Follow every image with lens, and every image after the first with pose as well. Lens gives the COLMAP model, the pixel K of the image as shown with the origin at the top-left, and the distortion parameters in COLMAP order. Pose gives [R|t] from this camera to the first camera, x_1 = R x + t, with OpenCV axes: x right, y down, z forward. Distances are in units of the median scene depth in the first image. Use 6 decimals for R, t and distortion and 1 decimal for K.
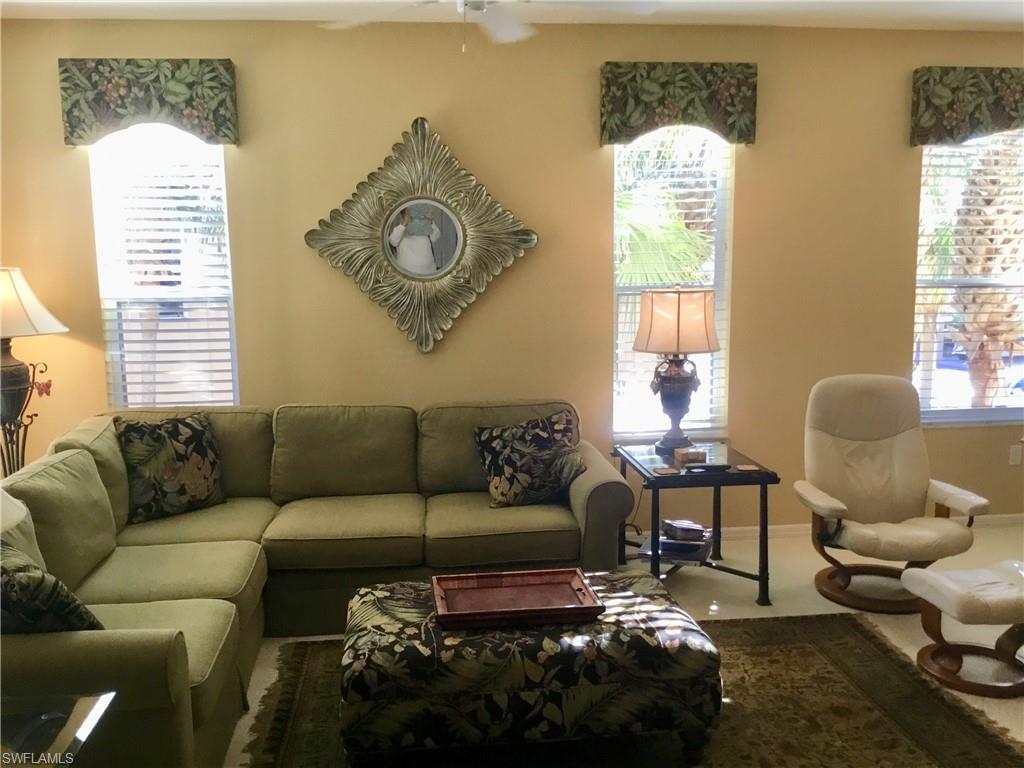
lens RADIAL K [[920.2, 0, 510.0], [0, 920.2, 395.9], [0, 0, 1]] dist [0.076285, -0.151873]
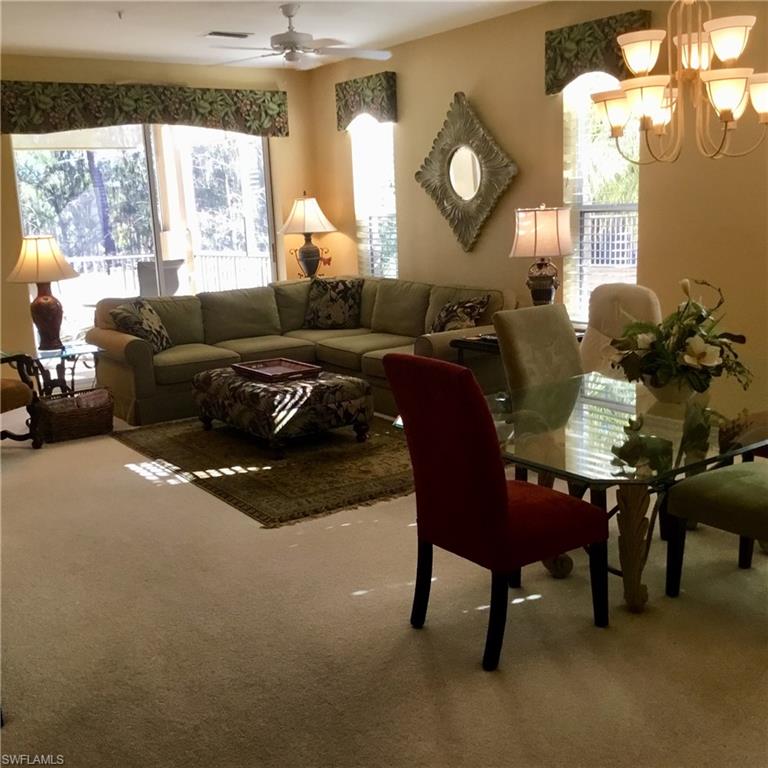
lens RADIAL K [[927.9, 0, 386.3], [0, 927.9, 396.1], [0, 0, 1]] dist [0.080572, -0.037676]
pose [[0.483217, 0.173515, -0.858134, 1.212636], [-0.090956, 0.984809, 0.147911, -0.027823], [0.870763, 0.006579, 0.491659, 0.148694]]
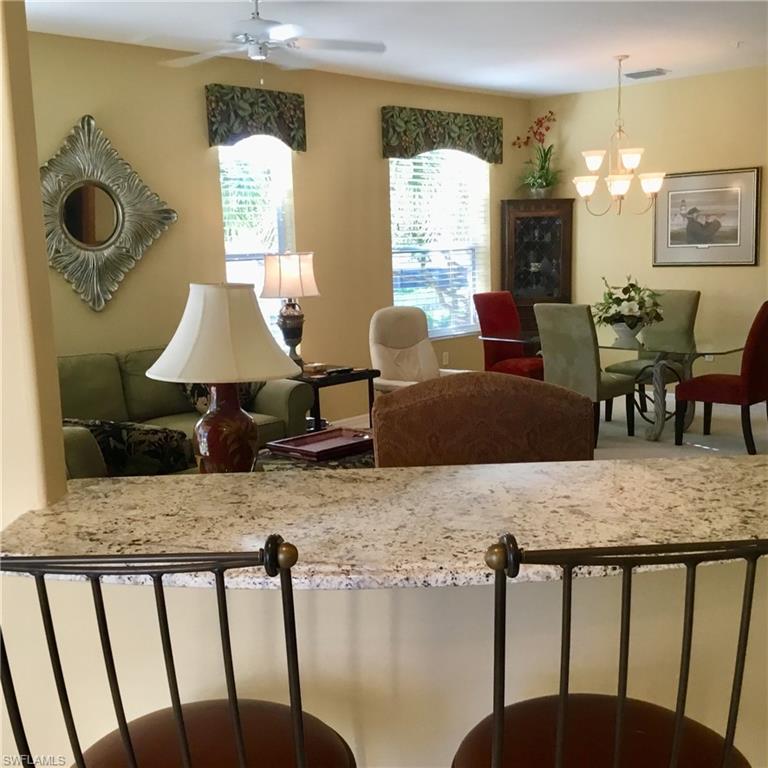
lens RADIAL K [[920.5, 0, 382.9], [0, 920.5, 402.0], [0, 0, 1]] dist [0.069378, -0.097818]
pose [[0.776786, -0.119242, 0.618372, -0.579852], [0.112790, 0.992376, 0.049677, 0.054157], [-0.619582, 0.031158, 0.784314, -0.179446]]
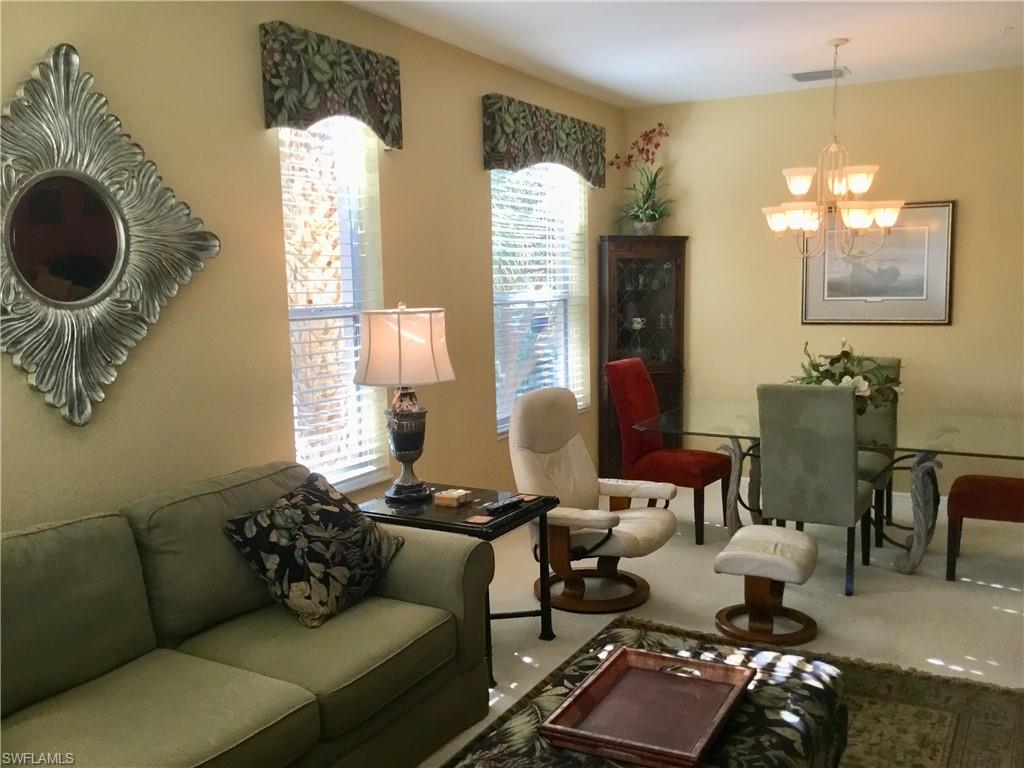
lens RADIAL K [[920.2, 0, 510.0], [0, 920.2, 395.9], [0, 0, 1]] dist [0.076285, -0.151873]
pose [[0.583808, -0.102426, 0.805405, -0.433575], [0.130977, 0.990898, 0.031075, -0.048517], [-0.801257, 0.087347, 0.591910, 0.409494]]
